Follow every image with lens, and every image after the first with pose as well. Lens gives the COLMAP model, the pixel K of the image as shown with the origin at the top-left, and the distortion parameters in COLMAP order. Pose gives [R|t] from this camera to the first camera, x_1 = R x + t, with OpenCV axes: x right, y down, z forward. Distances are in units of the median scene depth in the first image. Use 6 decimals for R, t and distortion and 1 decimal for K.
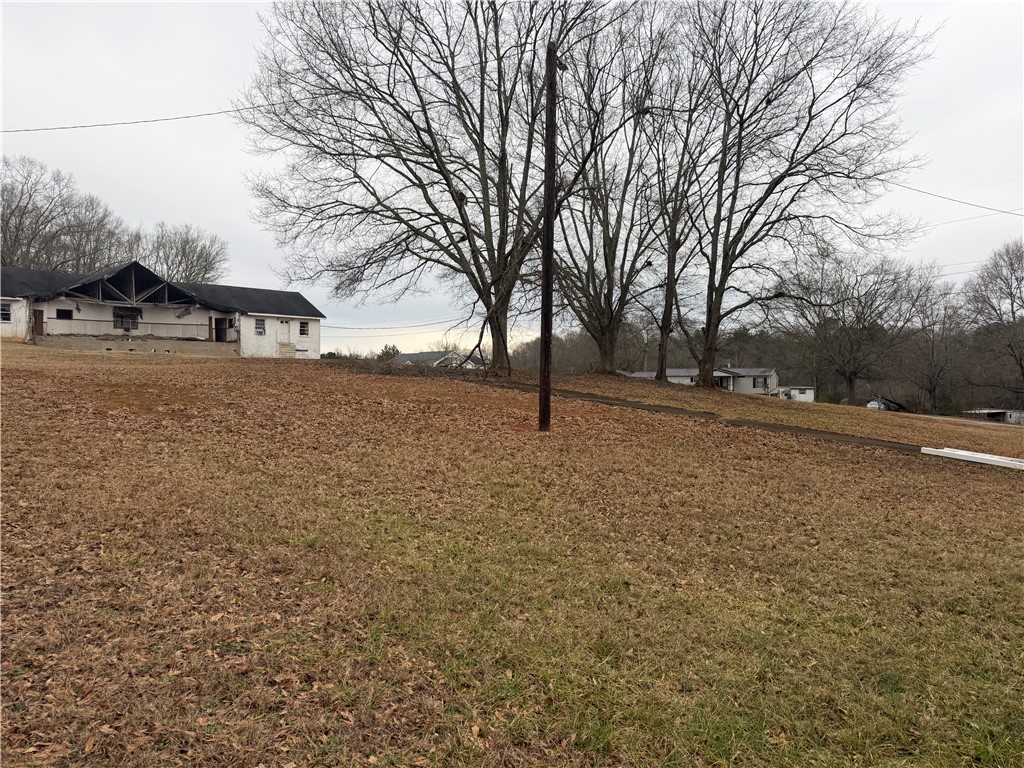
lens RADIAL K [[713.3, 0, 511.7], [0, 713.3, 391.1], [0, 0, 1]] dist [0.109058, -0.188315]
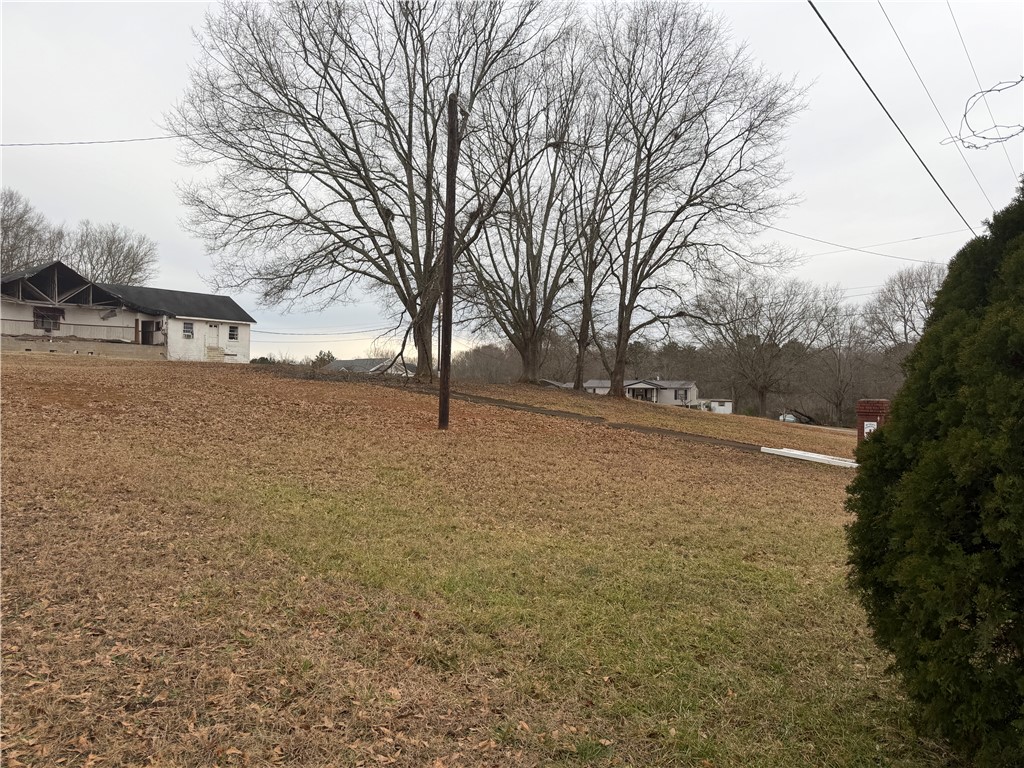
lens RADIAL K [[715.0, 0, 521.2], [0, 715.0, 394.2], [0, 0, 1]] dist [0.051758, -0.072778]
pose [[0.995126, 0.015958, 0.097309, 0.023398], [-0.015063, 0.999837, -0.009928, 0.003320], [-0.097452, 0.008413, 0.995205, -0.060229]]
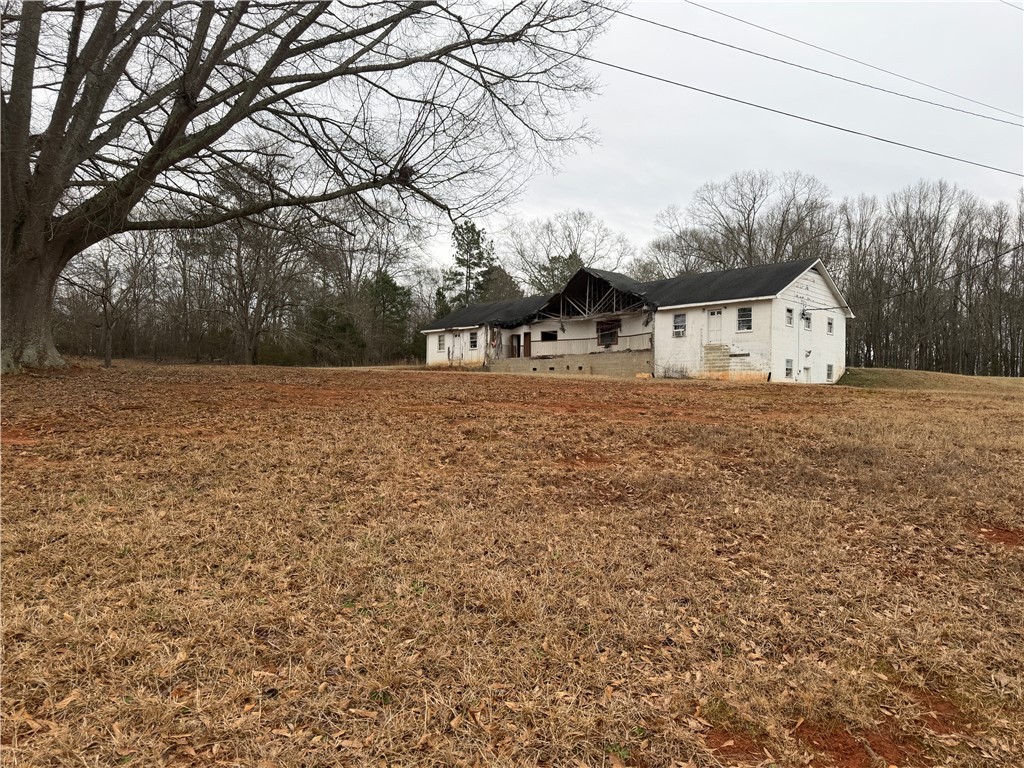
lens RADIAL K [[712.0, 0, 513.1], [0, 712.0, 389.0], [0, 0, 1]] dist [0.073792, -0.085589]
pose [[-0.014356, -0.018804, -0.999720, 0.557860], [-0.033994, 0.999254, -0.018308, -0.020560], [0.999319, 0.033722, -0.014984, 1.490982]]
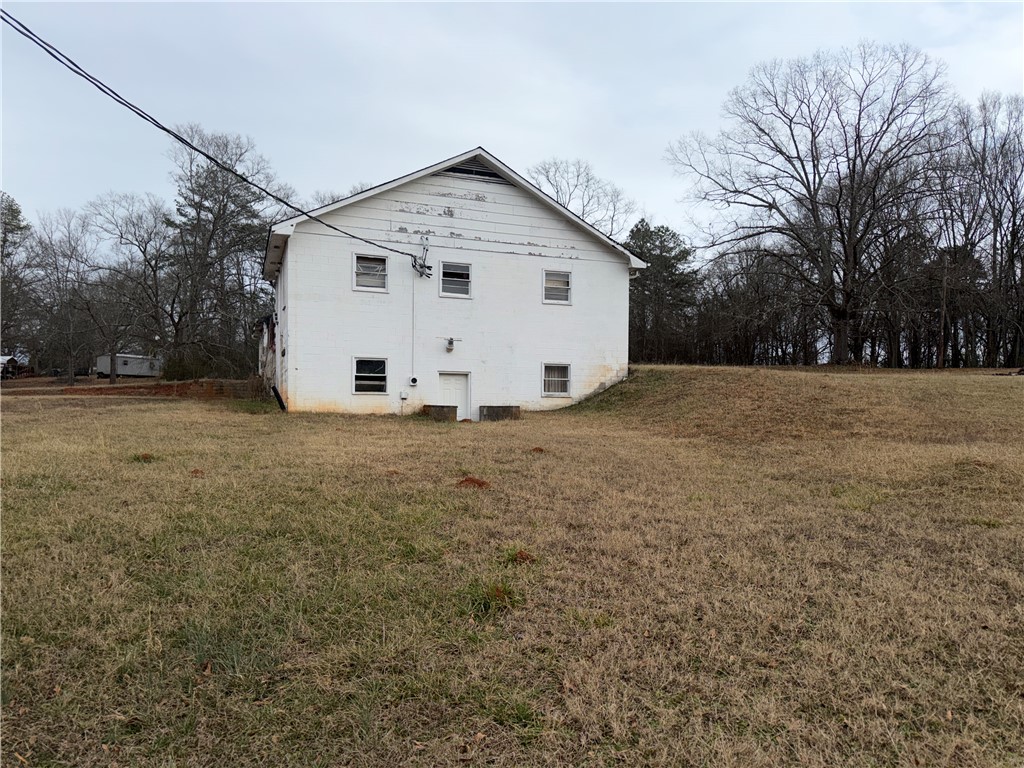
lens RADIAL K [[712.0, 0, 513.1], [0, 712.0, 389.0], [0, 0, 1]] dist [0.073792, -0.085589]
pose [[-0.431639, -0.022056, -0.901777, -0.096528], [-0.025754, 0.999595, -0.012121, -0.072077], [0.901679, 0.017993, -0.432032, 2.220620]]
